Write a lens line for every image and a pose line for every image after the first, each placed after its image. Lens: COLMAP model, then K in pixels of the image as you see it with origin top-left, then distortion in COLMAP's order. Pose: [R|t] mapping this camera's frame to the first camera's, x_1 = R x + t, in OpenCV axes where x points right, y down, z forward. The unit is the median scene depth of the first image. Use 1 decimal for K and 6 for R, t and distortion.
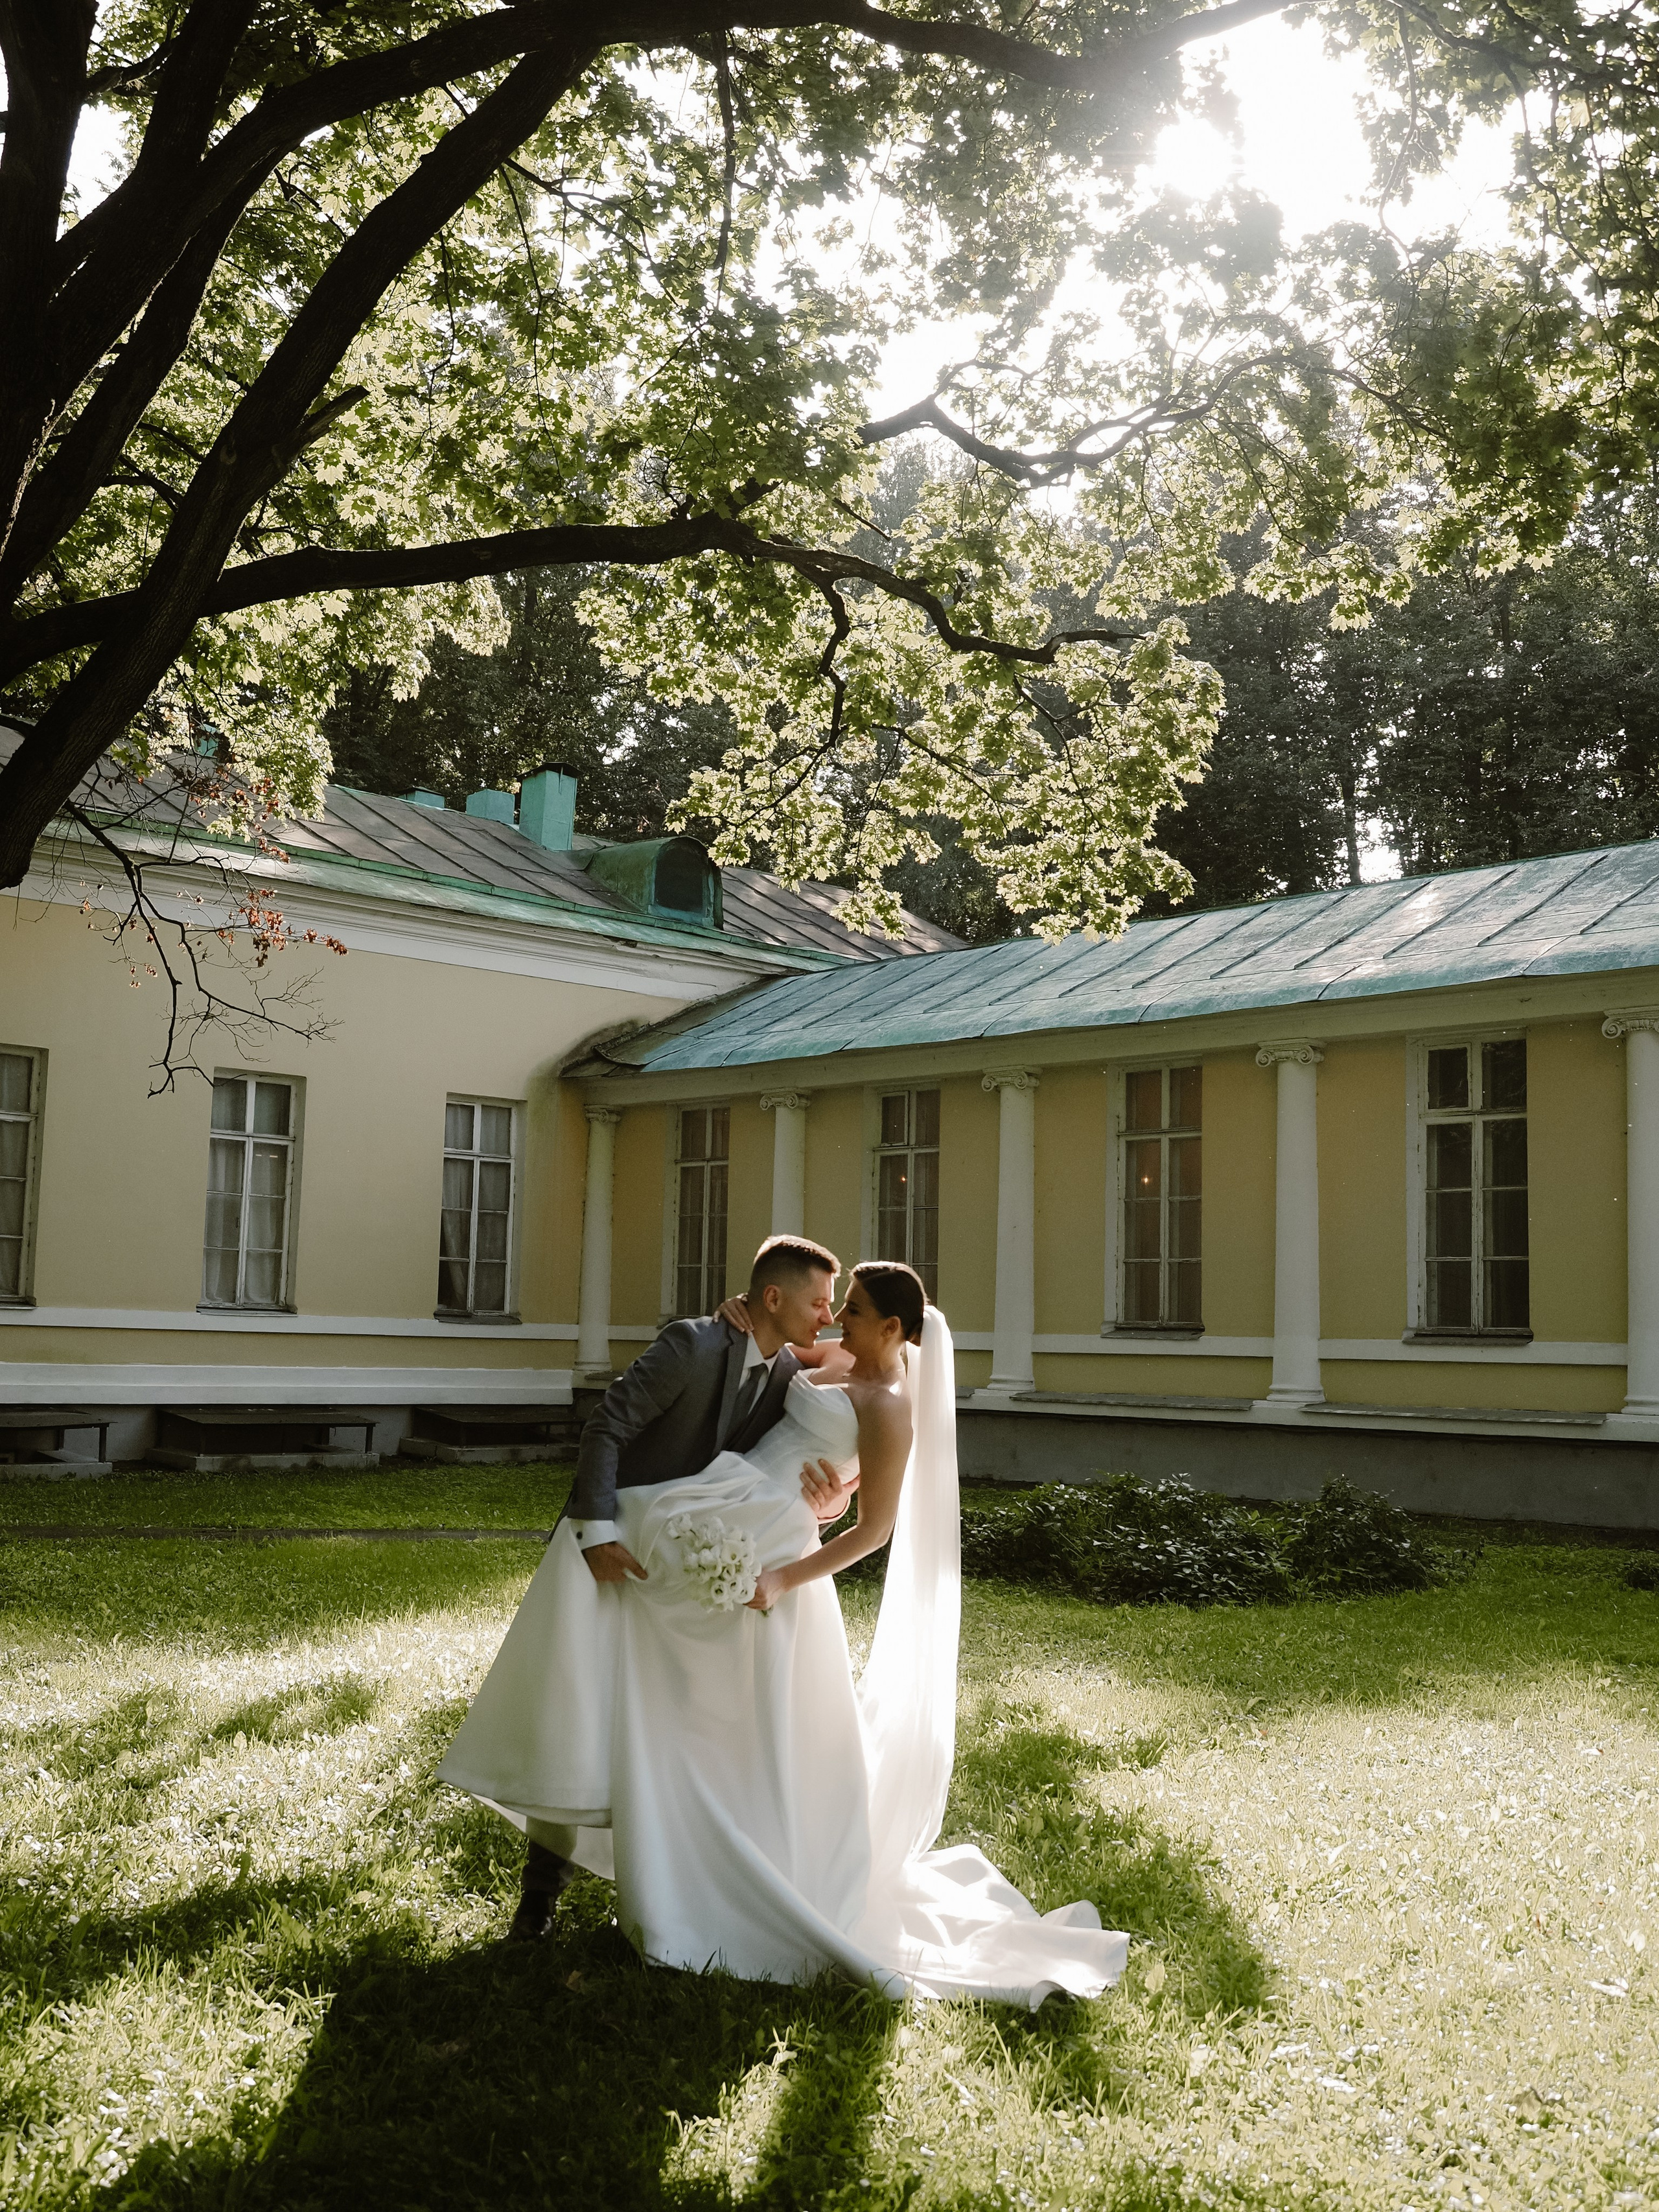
lens RADIAL K [[2320.5, 0, 824.7], [0, 2320.5, 1064.8], [0, 0, 1]] dist [0.002099, -0.021473]
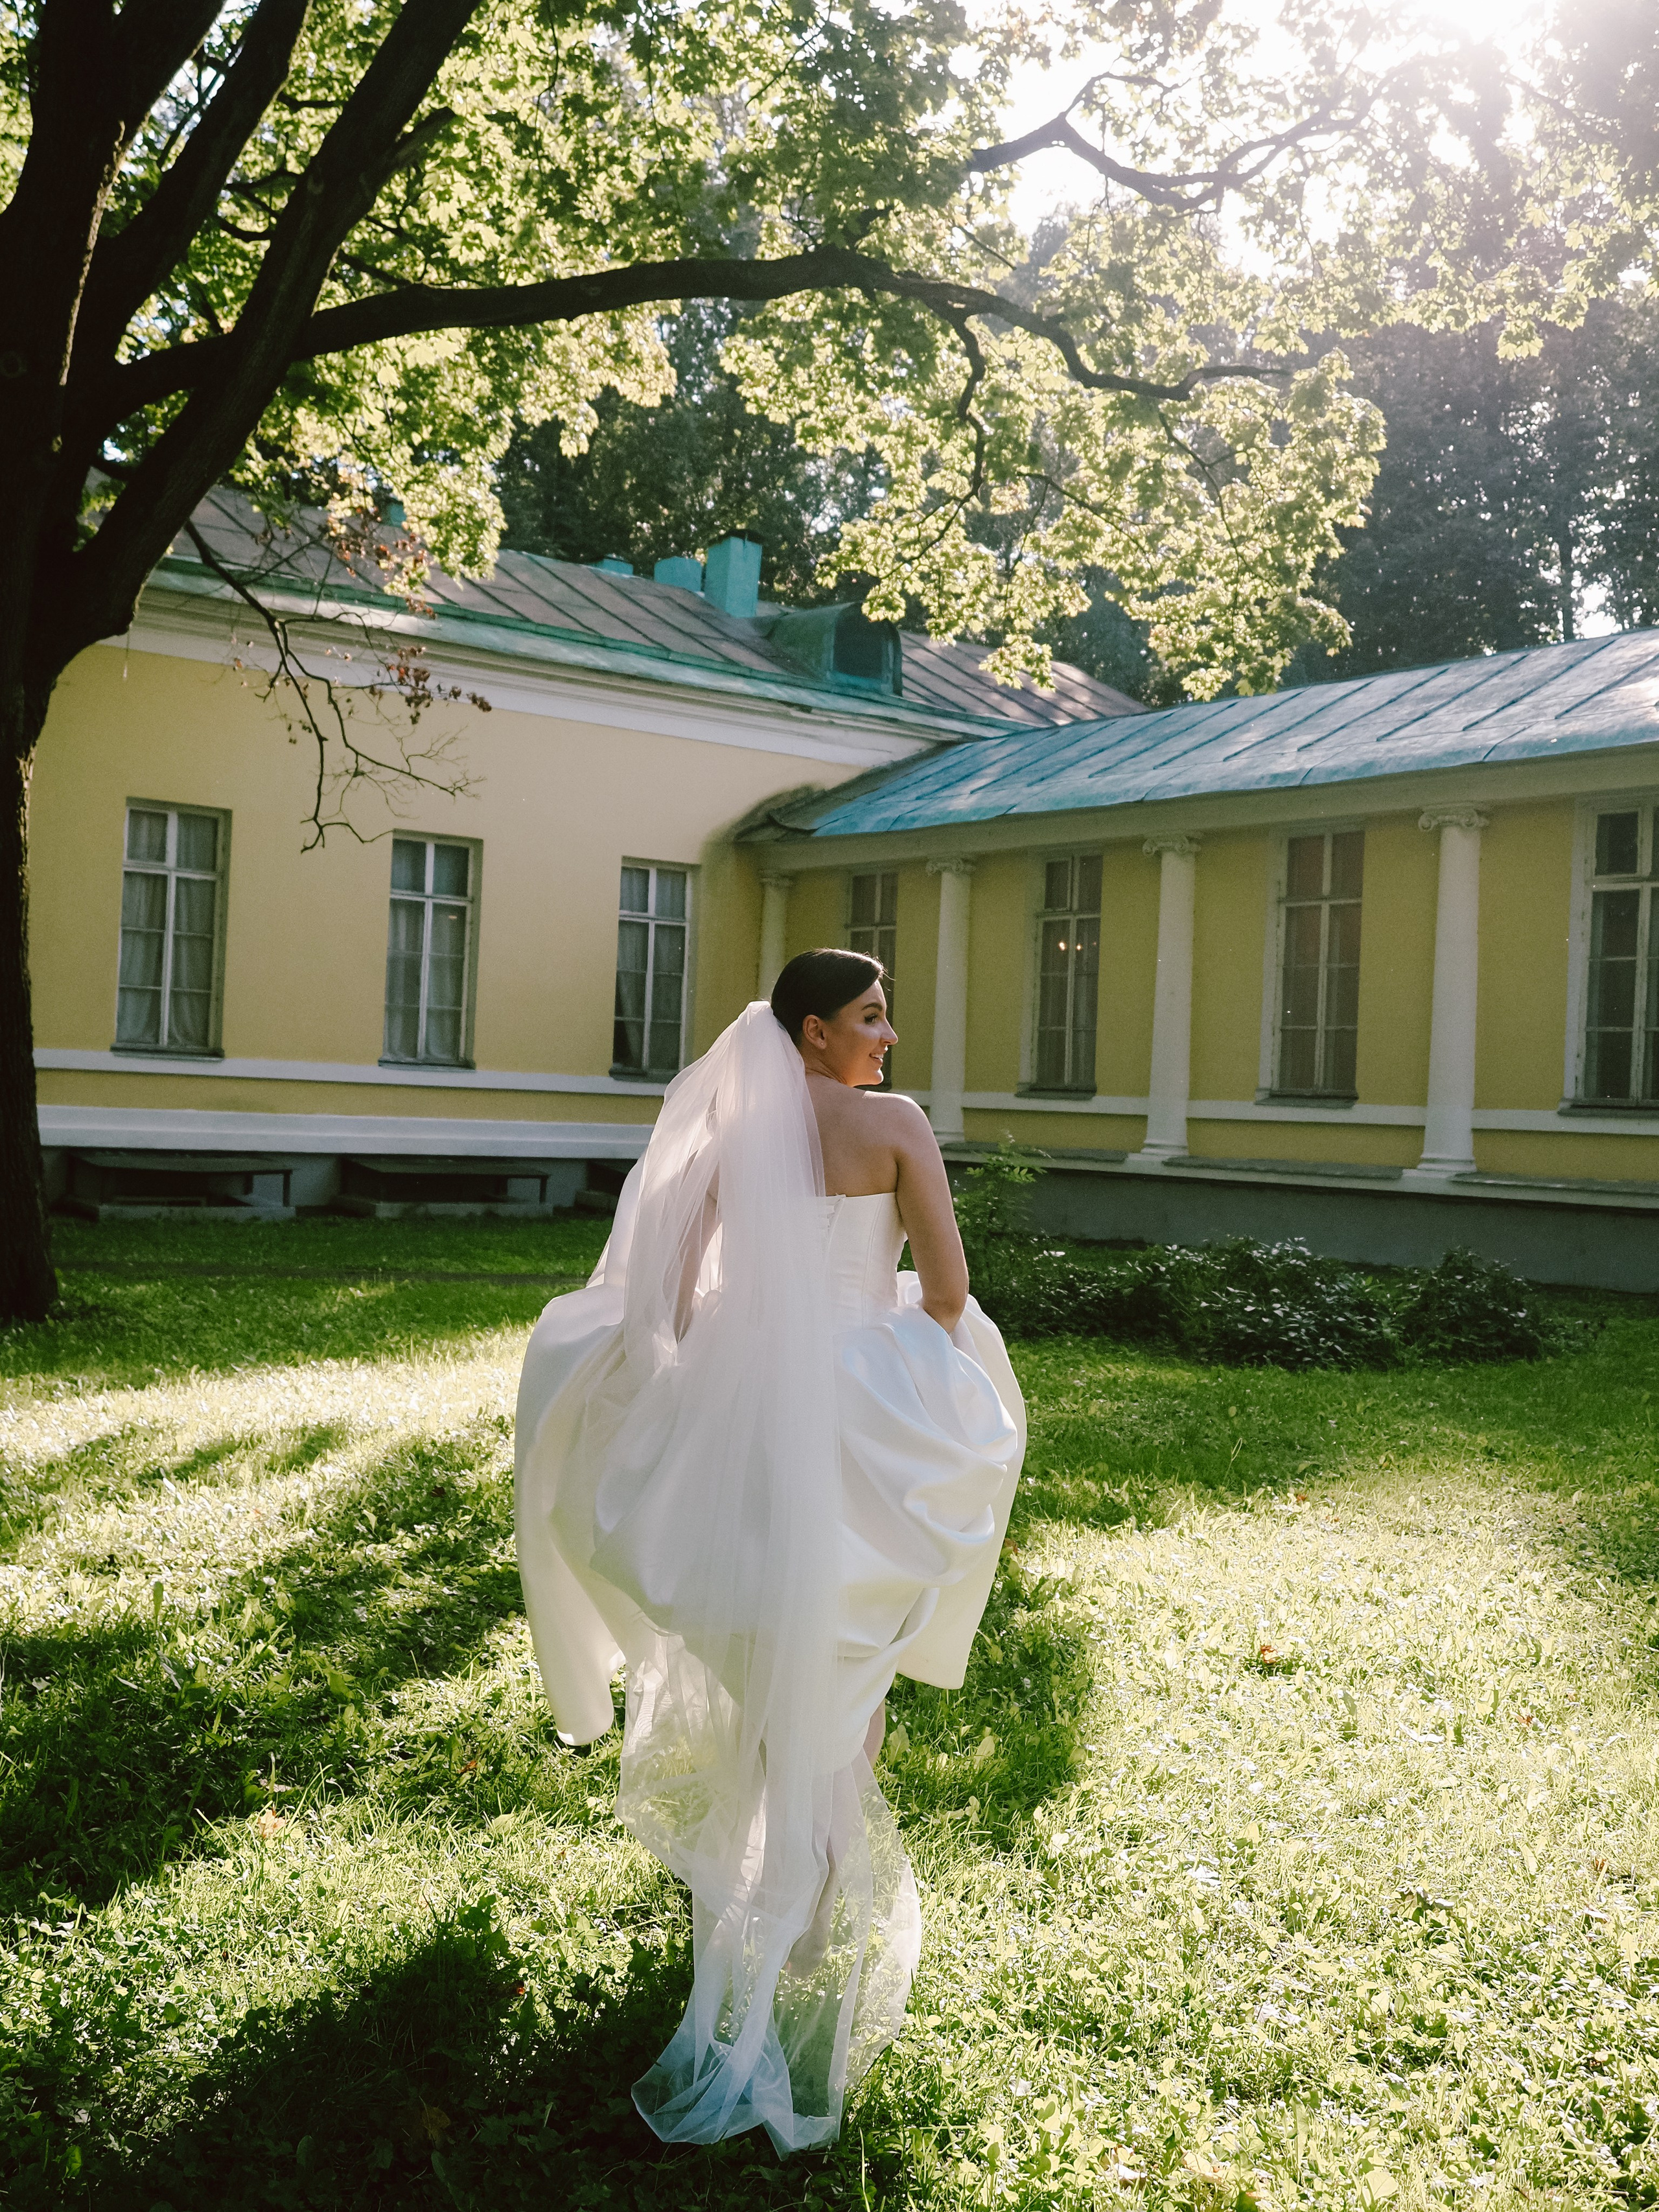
lens RADIAL K [[2256.6, 0, 824.2], [0, 2256.6, 1078.4], [0, 0, 1]] dist [-0.006848, -0.009808]
pose [[0.995158, 0.015662, -0.097034, 0.031856], [-0.005426, 0.994472, 0.104861, 0.006387], [0.098140, -0.103827, 0.989742, 0.026298]]
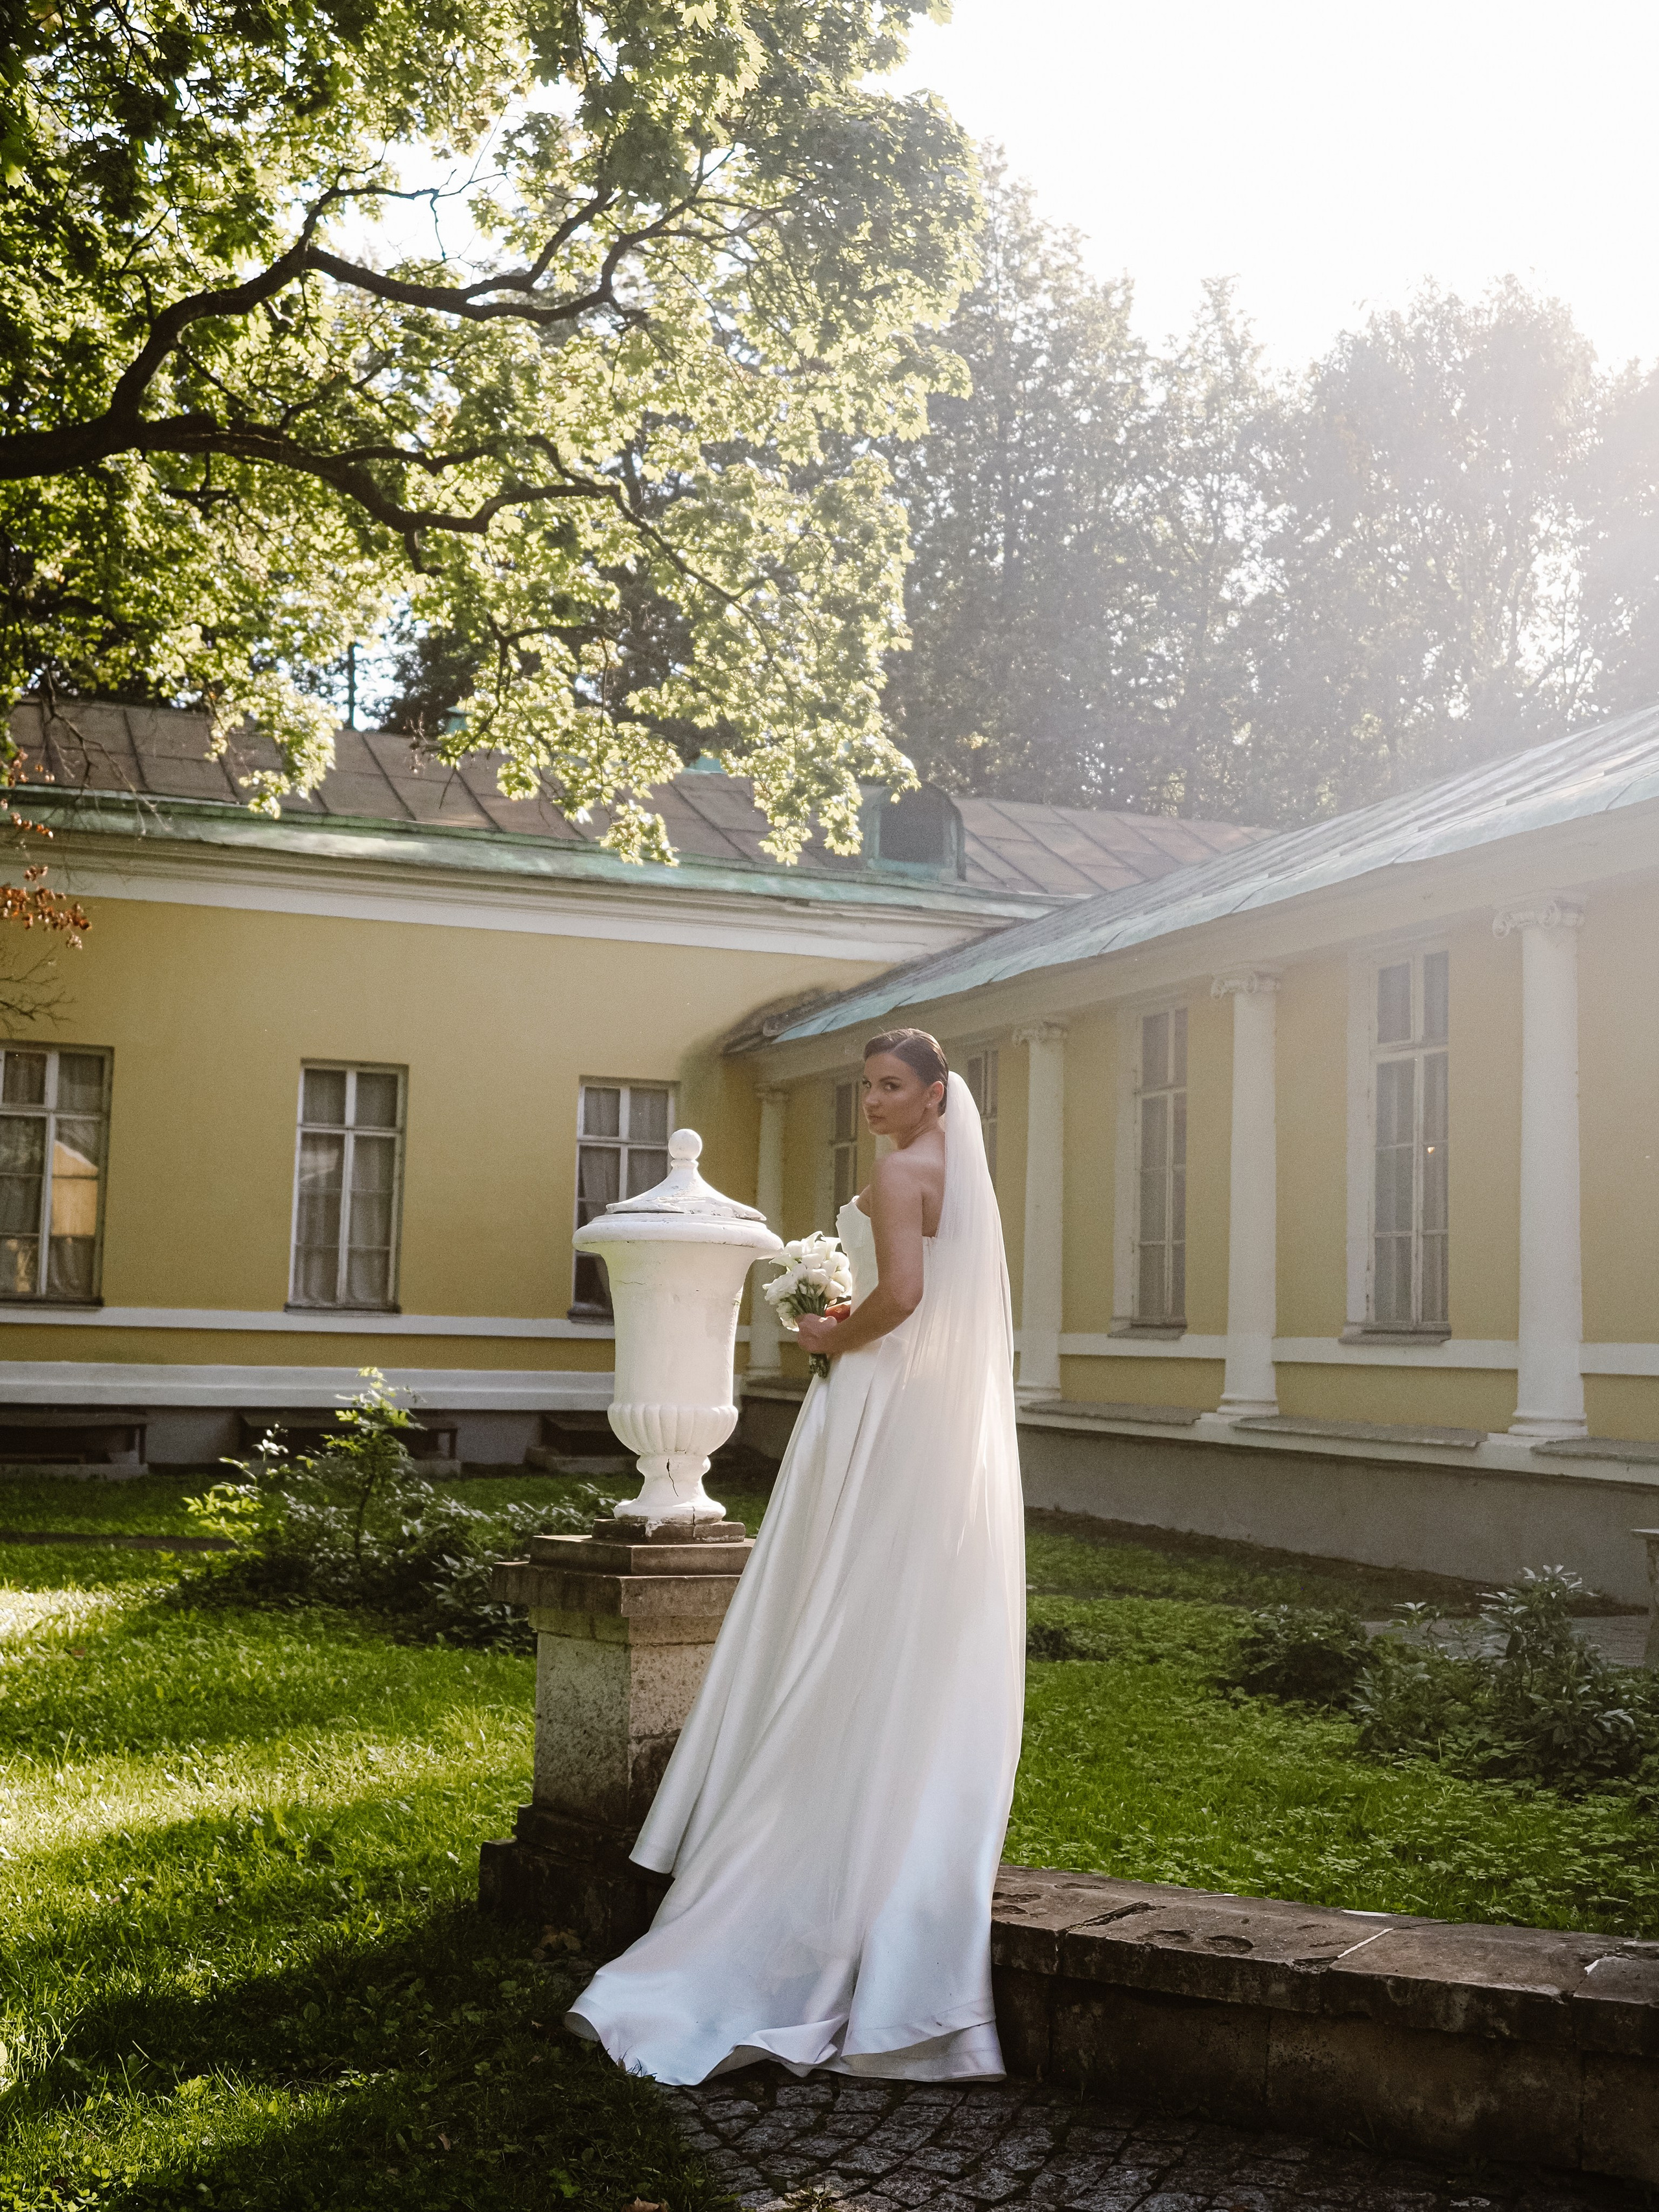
lens RADIAL K [[2473.0, 0, 829.5], [0, 2473.0, 1106.0], [0, 0, 1]] dist [-0.015495, -0.006223]
pose [[0.932154, -0.035070, -0.360361, 0.393709], [0.042589, 0.999009, 0.012944, 0.021495], [0.359549, -0.027414, 0.932723, 0.156303]]
